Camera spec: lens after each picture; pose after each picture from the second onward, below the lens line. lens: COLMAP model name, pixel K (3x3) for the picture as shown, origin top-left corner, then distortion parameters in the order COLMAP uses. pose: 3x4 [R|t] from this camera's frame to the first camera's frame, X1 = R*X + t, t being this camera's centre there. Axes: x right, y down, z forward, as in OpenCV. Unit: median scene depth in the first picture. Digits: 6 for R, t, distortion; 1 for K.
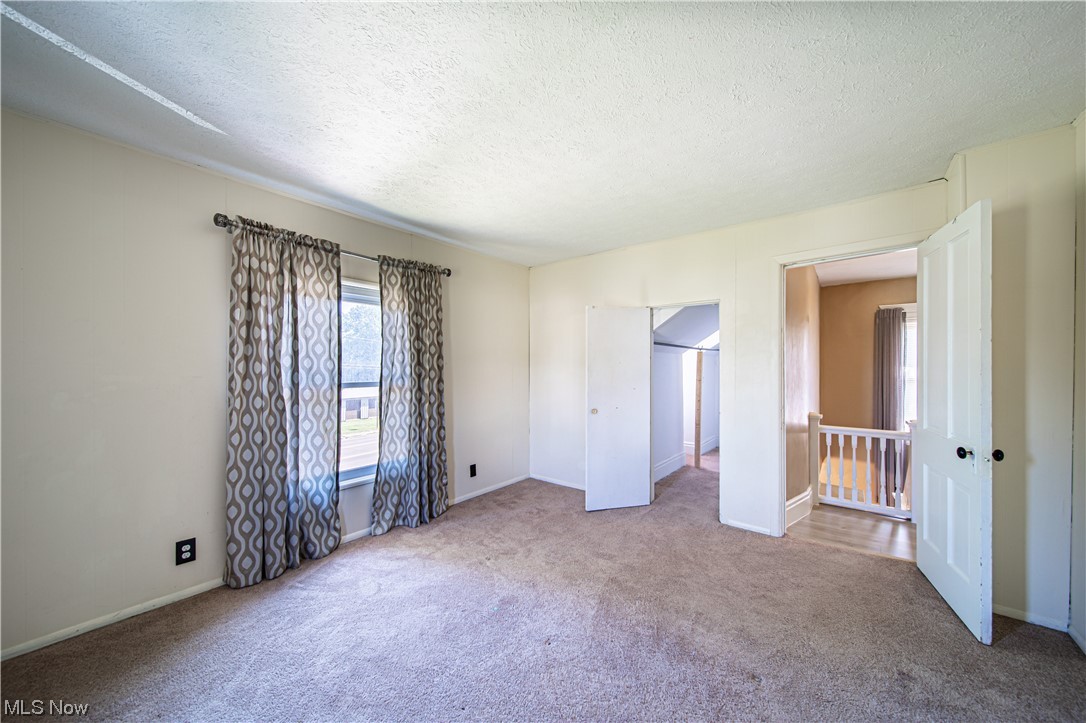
lens RADIAL K [[375.4, 0, 542.9], [0, 375.4, 371.9], [0, 0, 1]] dist [-0.000196, -0.000058]
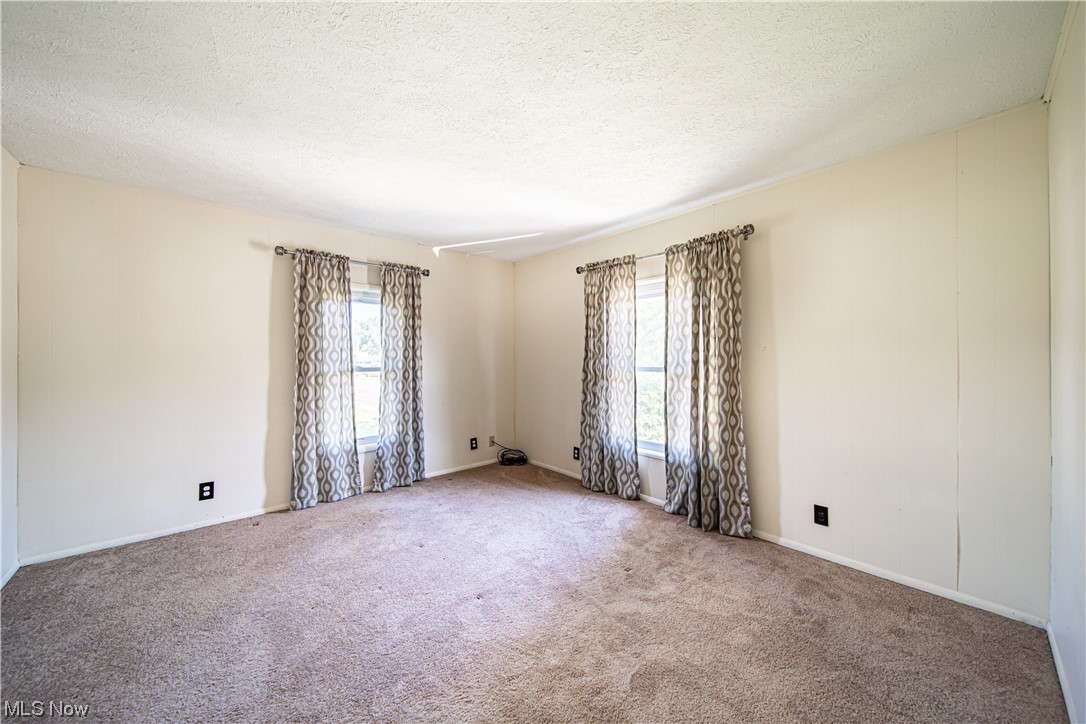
lens RADIAL K [[379.7, 0, 540.6], [0, 379.7, 355.5], [0, 0, 1]] dist [-0.001692, -0.000389]
pose [[-0.168786, 0.005090, -0.985640, 0.708755], [-0.001910, 0.999983, 0.005491, -0.012995], [0.985651, 0.002810, -0.168773, 0.867338]]
